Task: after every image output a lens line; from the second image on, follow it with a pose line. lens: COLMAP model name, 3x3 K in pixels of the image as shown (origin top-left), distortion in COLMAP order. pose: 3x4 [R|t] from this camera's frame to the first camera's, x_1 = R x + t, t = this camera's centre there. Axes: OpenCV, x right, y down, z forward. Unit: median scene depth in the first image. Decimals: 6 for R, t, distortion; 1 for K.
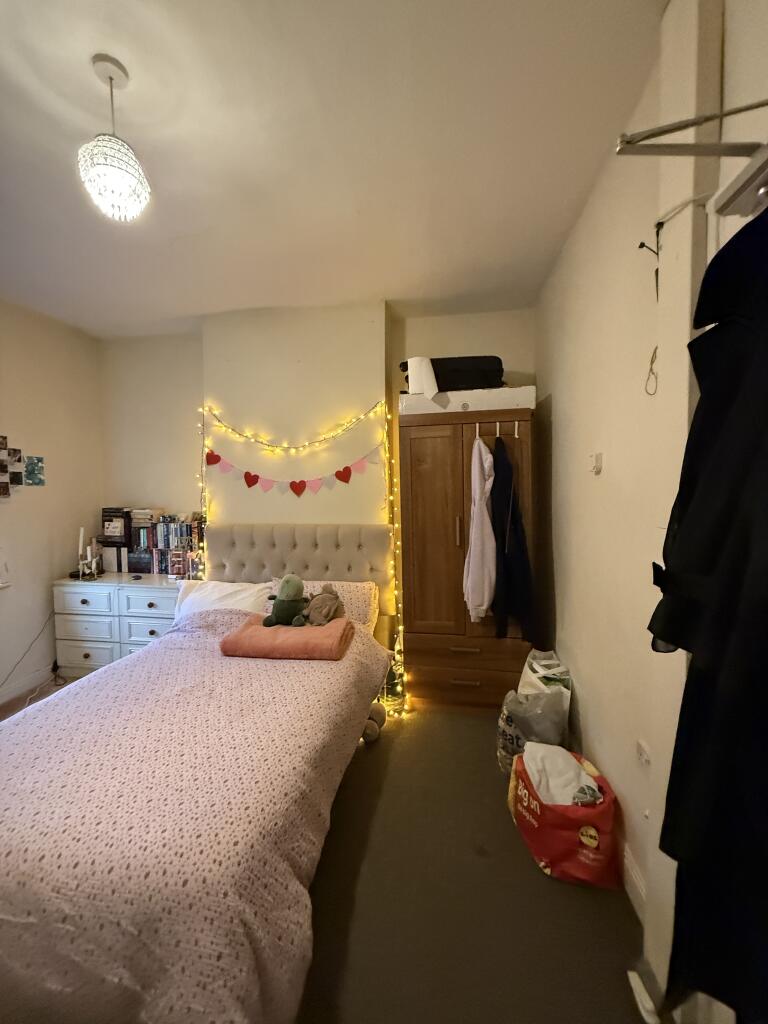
lens RADIAL K [[407.2, 0, 385.3], [0, 407.2, 509.1], [0, 0, 1]] dist [-0.002305, 0.000417]
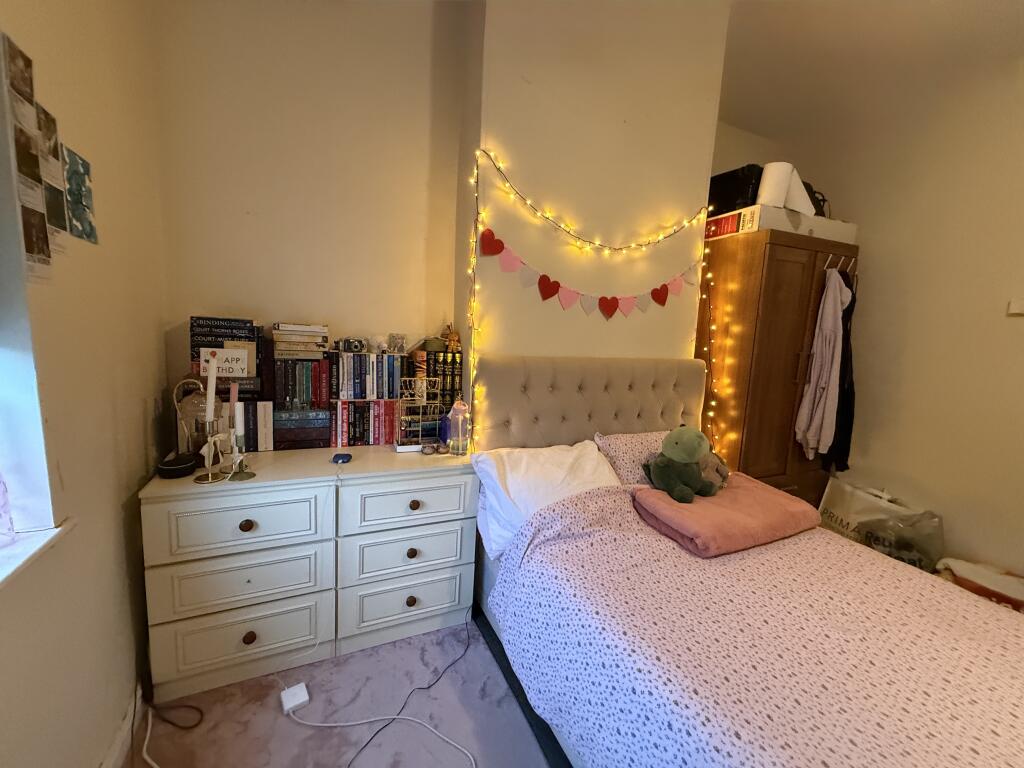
lens RADIAL K [[407.2, 0, 507.4], [0, 407.2, 385.0], [0, 0, 1]] dist [-0.002305, 0.000417]
pose [[0.832955, -0.023875, 0.552826, -0.777249], [-0.028389, 0.995909, 0.085786, 0.028821], [-0.552612, -0.087150, 0.828869, 0.505570]]
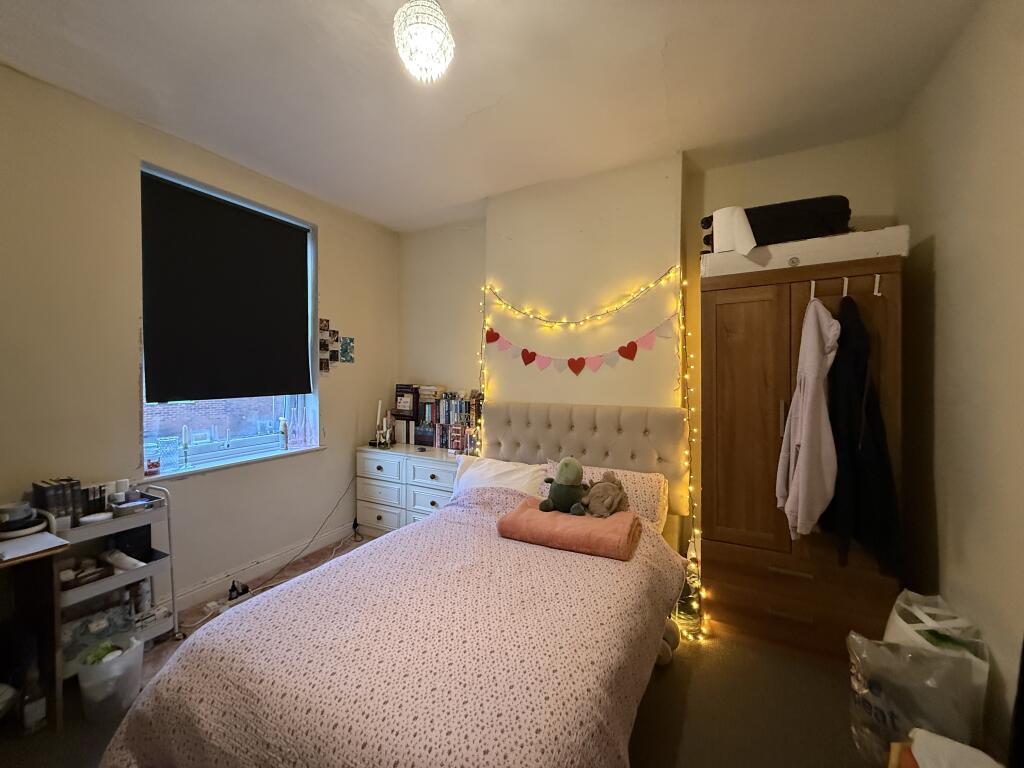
lens RADIAL K [[407.2, 0, 508.7], [0, 407.2, 384.2], [0, 0, 1]] dist [-0.002305, 0.000417]
pose [[0.944522, 0.019706, -0.327856, -0.055474], [-0.030259, 0.999174, -0.027116, 0.021559], [0.327051, 0.035532, 0.944338, 0.069191]]
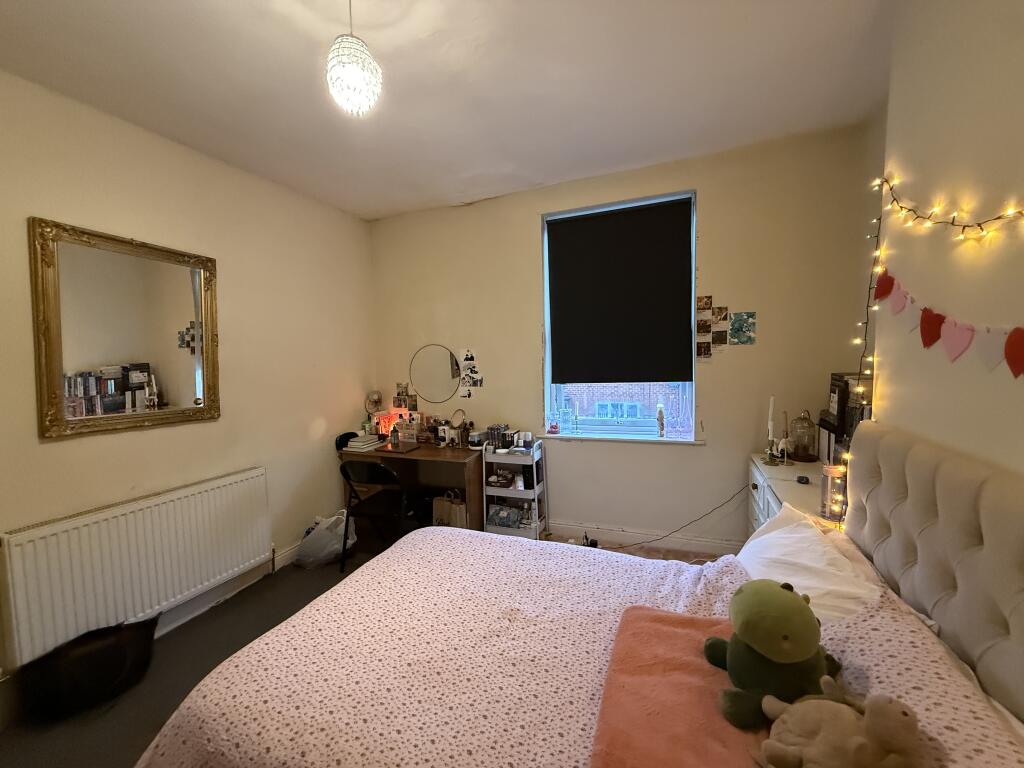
lens RADIAL K [[407.2, 0, 508.8], [0, 407.2, 383.4], [0, 0, 1]] dist [-0.002305, 0.000417]
pose [[-0.227019, 0.089422, -0.969776, 0.154047], [-0.020325, 0.995124, 0.096517, -0.049819], [0.973678, 0.041622, -0.224095, 0.721886]]
